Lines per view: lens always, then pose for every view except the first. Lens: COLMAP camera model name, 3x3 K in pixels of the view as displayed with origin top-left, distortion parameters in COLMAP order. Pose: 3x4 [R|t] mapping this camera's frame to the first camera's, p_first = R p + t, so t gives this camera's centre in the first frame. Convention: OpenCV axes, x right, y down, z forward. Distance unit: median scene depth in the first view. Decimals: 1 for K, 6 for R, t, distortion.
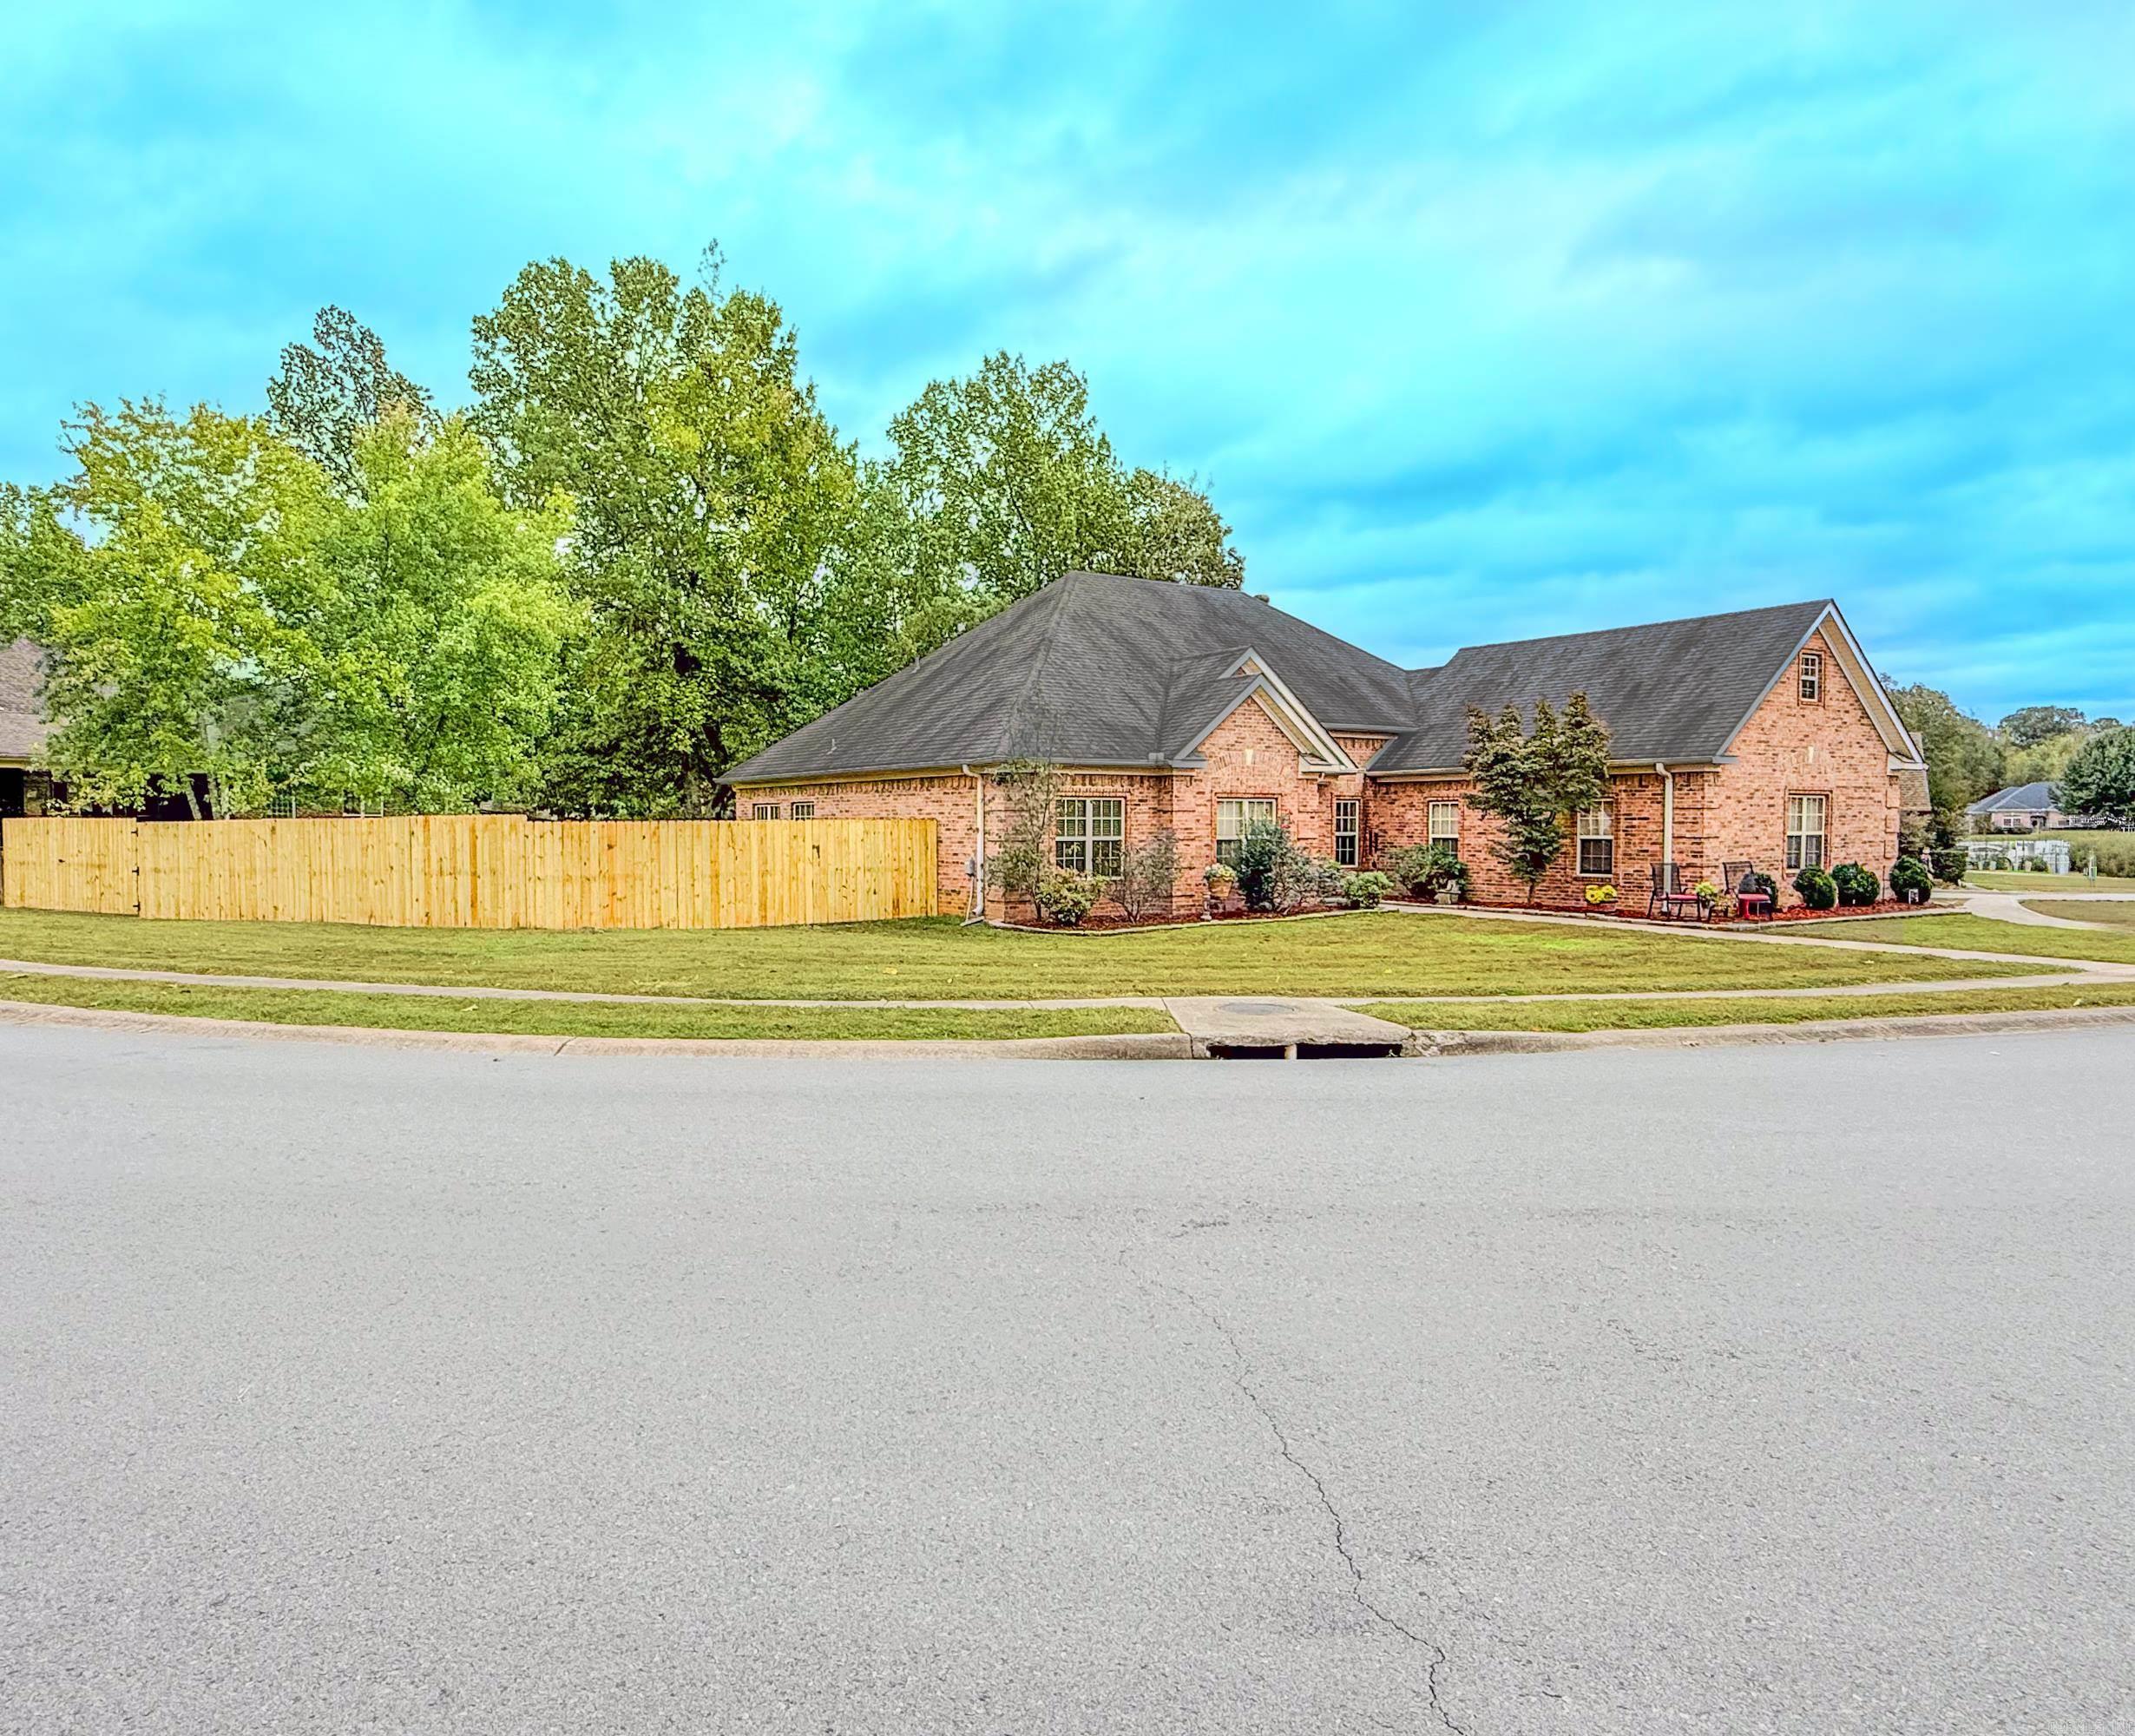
lens RADIAL K [[1220.2, 0, 1067.5], [0, 1220.2, 868.0], [0, 0, 1]] dist [-0.001007, 0.000602]
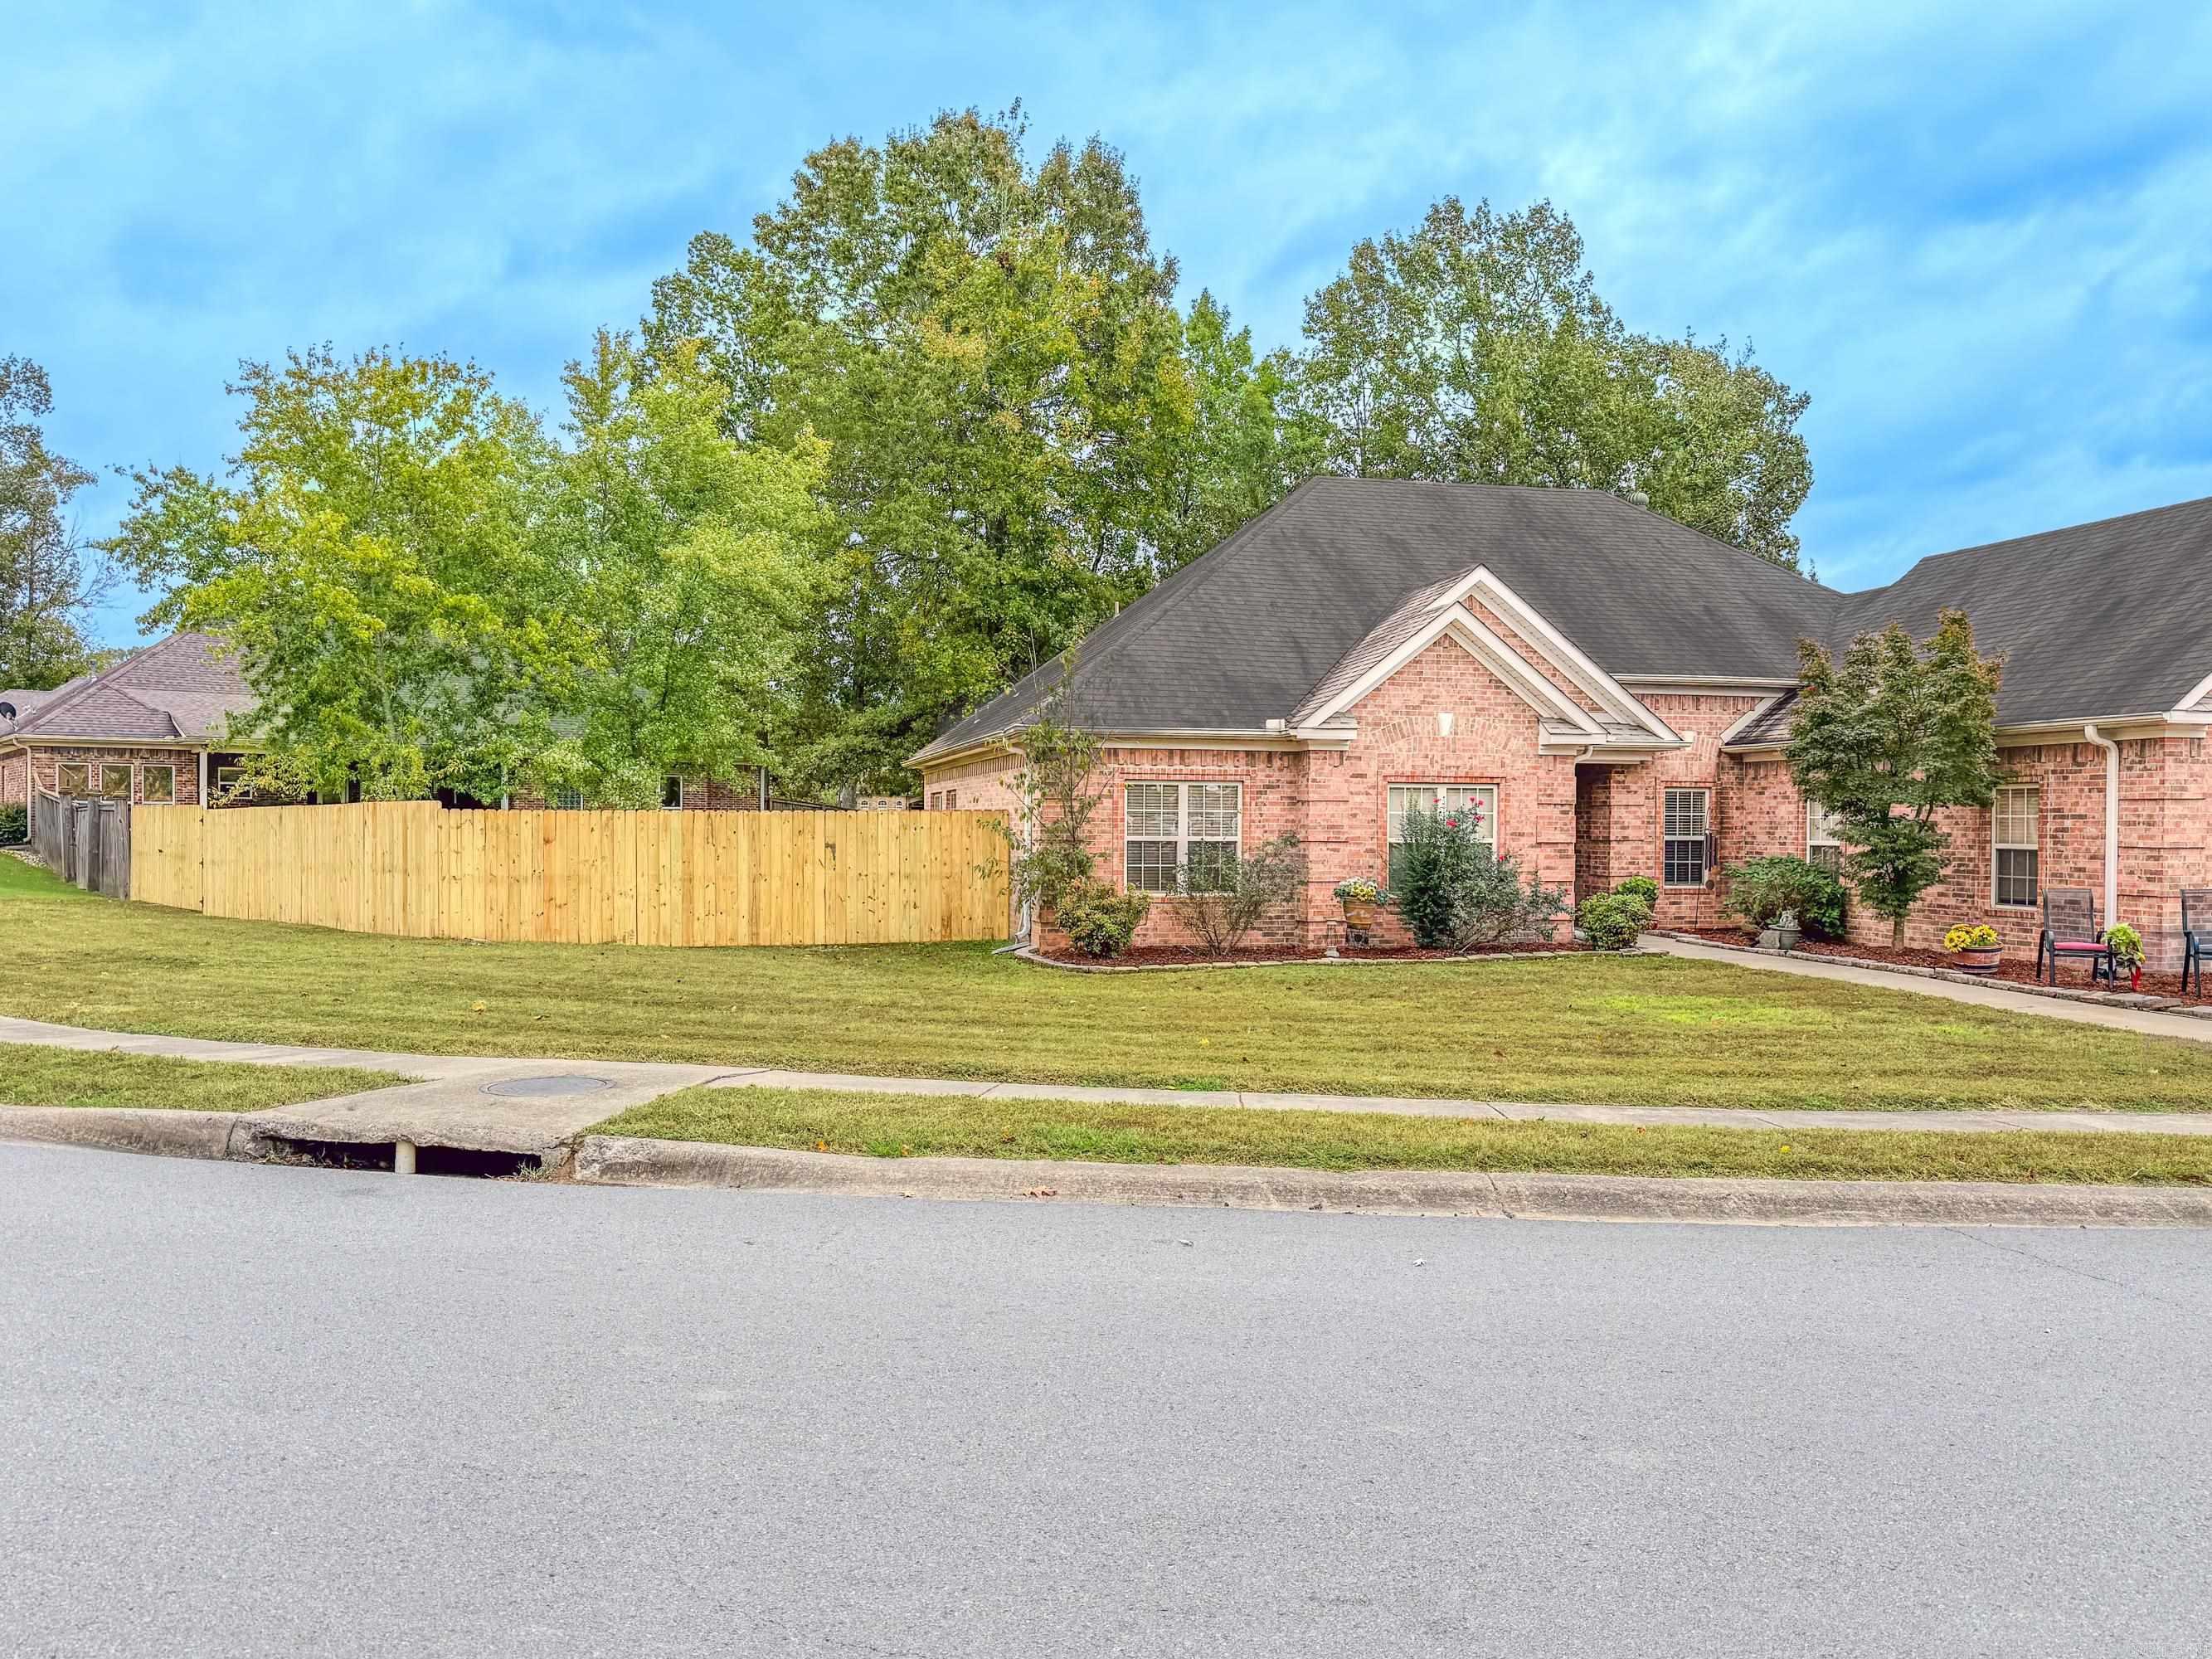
lens RADIAL K [[1565.4, 0, 1106.0], [0, 1565.4, 829.5], [0, 0, 1]] dist [-0.002936, -0.004122]
pose [[0.948786, 0.009465, -0.315778, 0.261252], [-0.019768, 0.999371, -0.029439, -0.001354], [0.315300, 0.034173, 0.948376, 0.106116]]
